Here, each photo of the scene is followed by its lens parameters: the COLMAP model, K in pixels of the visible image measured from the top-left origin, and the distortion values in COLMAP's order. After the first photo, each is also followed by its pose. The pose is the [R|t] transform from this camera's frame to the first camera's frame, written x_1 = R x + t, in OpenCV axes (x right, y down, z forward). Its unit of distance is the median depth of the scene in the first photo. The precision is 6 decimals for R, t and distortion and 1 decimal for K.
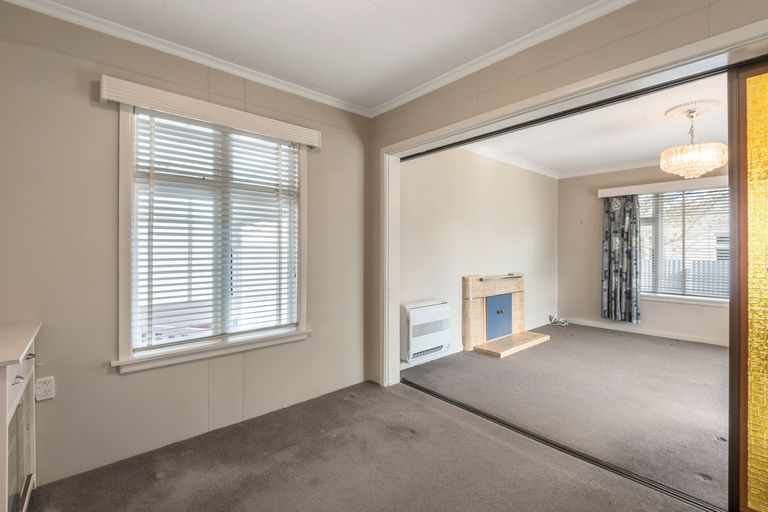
lens RADIAL K [[342.6, 0, 382.4], [0, 342.6, 248.0], [0, 0, 1]] dist [0.000198, -0.001359]
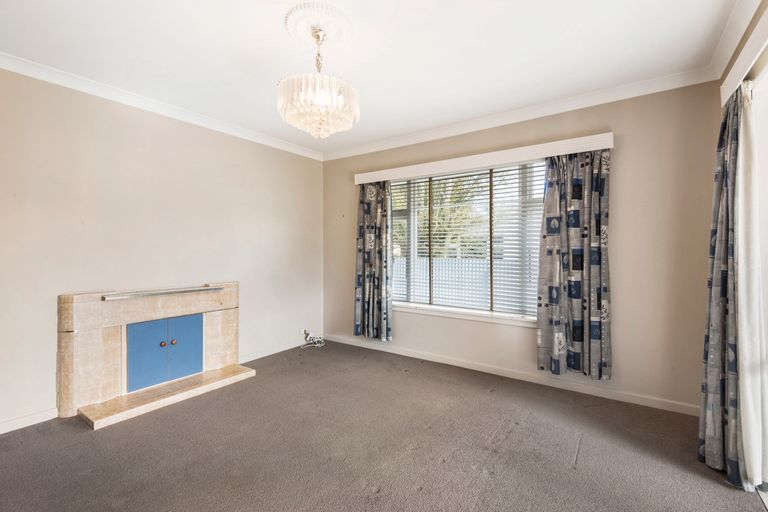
lens RADIAL K [[342.6, 0, 393.1], [0, 342.6, 246.5], [0, 0, 1]] dist [0.000198, -0.001359]
pose [[0.964823, -0.003026, 0.262885, 0.533982], [0.003758, 0.999990, -0.002279, 0.000513], [-0.262875, 0.003187, 0.964825, 0.214615]]
